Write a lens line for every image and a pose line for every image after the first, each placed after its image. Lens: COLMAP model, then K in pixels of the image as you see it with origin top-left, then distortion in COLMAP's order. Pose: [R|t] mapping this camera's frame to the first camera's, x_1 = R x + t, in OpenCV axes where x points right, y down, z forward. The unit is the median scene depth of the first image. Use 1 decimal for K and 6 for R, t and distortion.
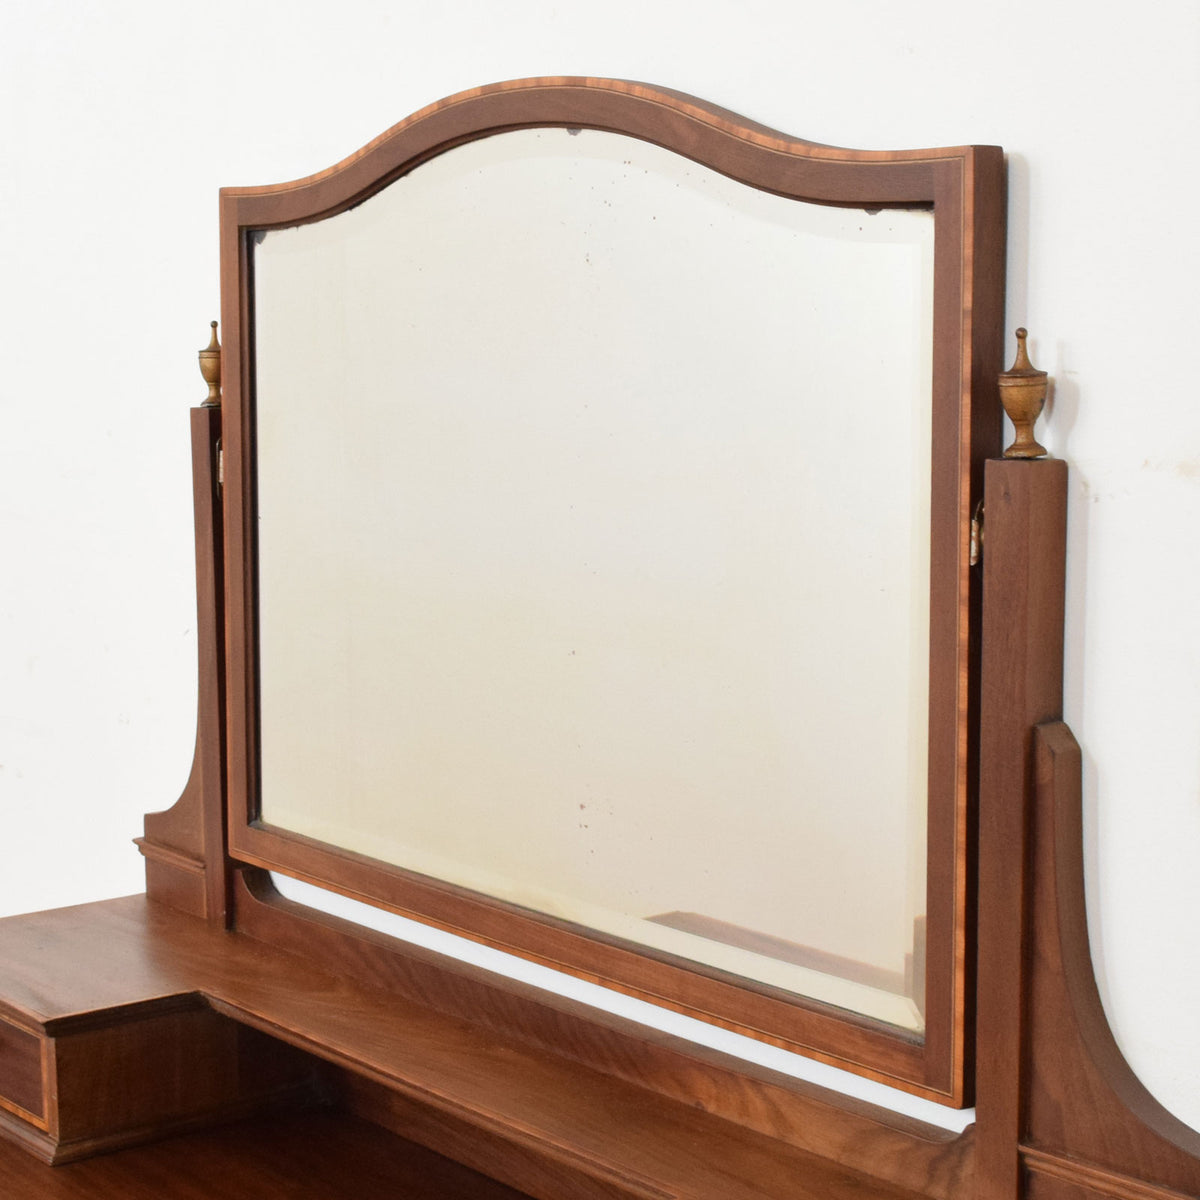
lens RADIAL K [[2575.2, 0, 562.2], [0, 2575.2, 519.1], [0, 0, 1]] dist [-0.026450, 0.065471]
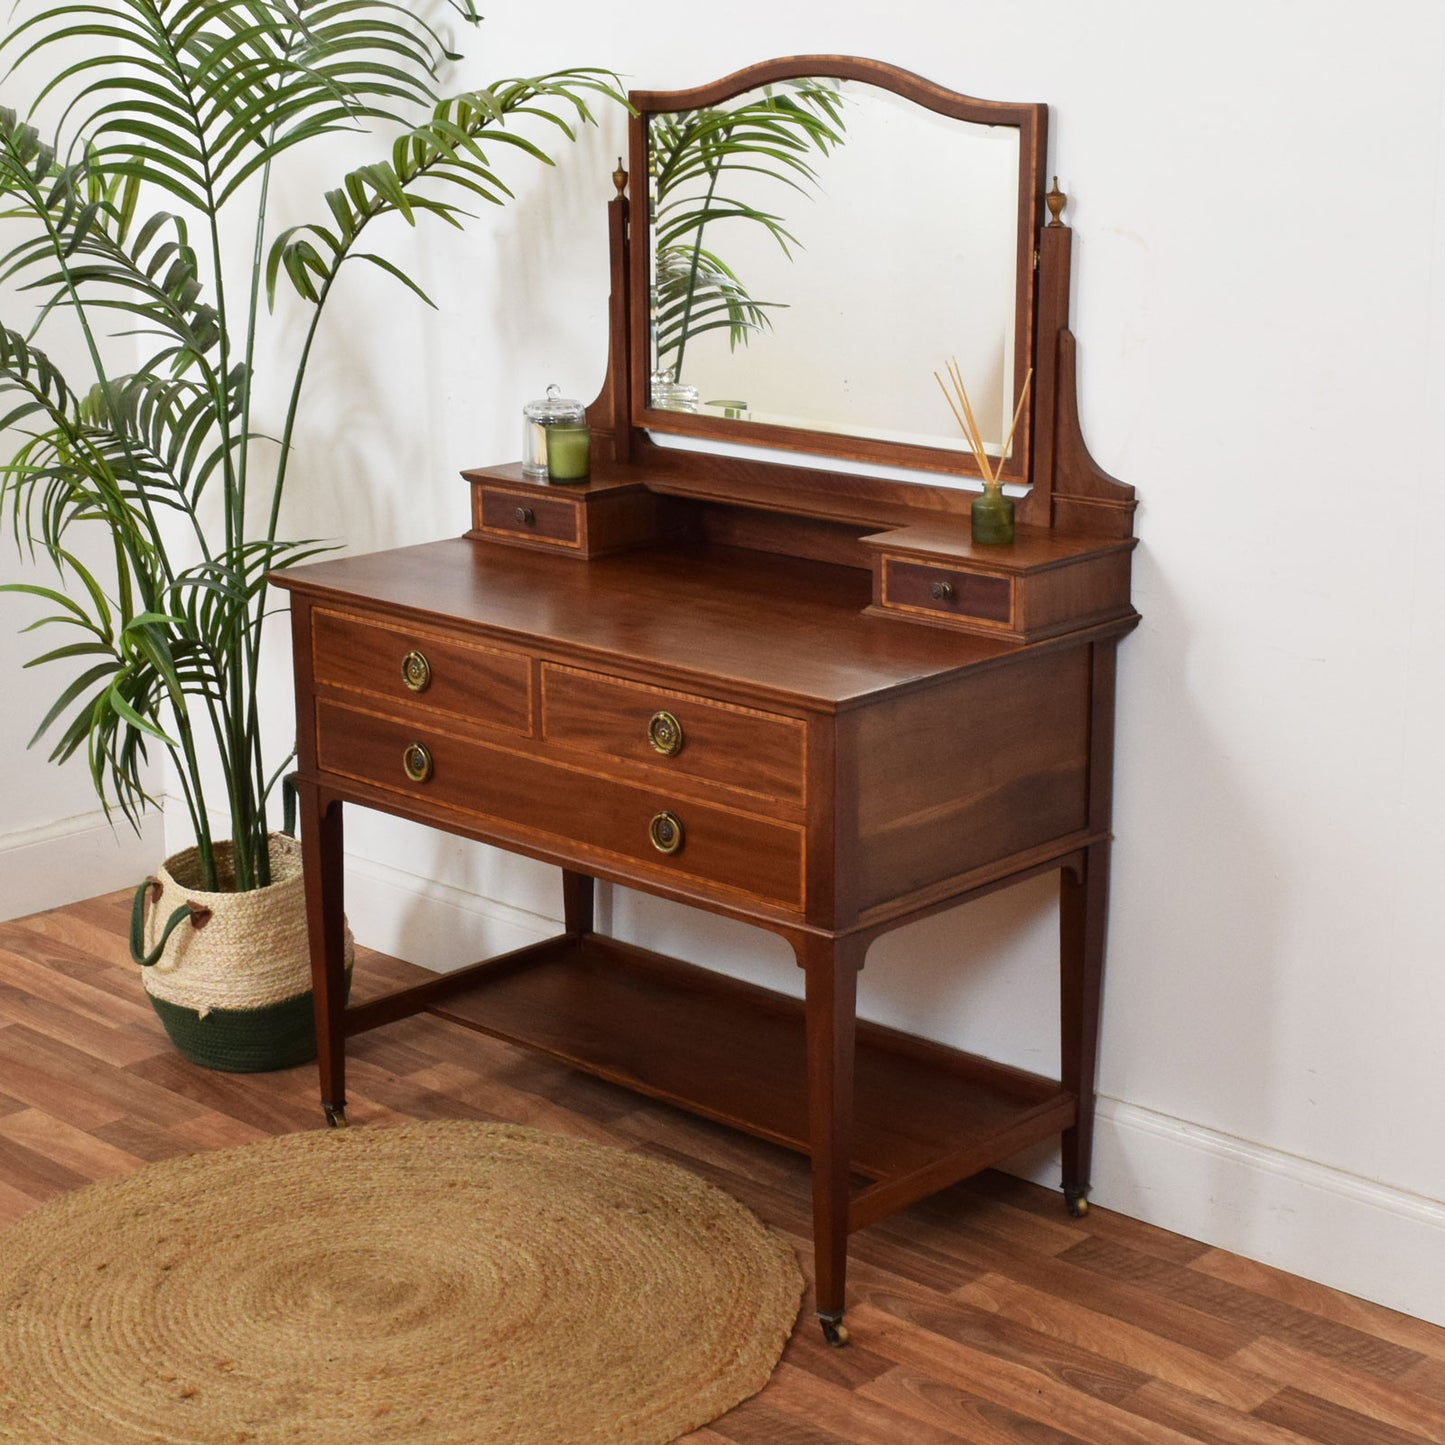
lens RADIAL K [[2725.7, 0, 722.5], [0, 2725.7, 722.5], [0, 0, 1]] dist [0.022996, -0.251501]
pose [[0.987408, -0.040099, 0.153030, -0.520895], [0.014203, 0.985906, 0.166696, 0.005397], [-0.157558, -0.162423, 0.974061, -1.500519]]
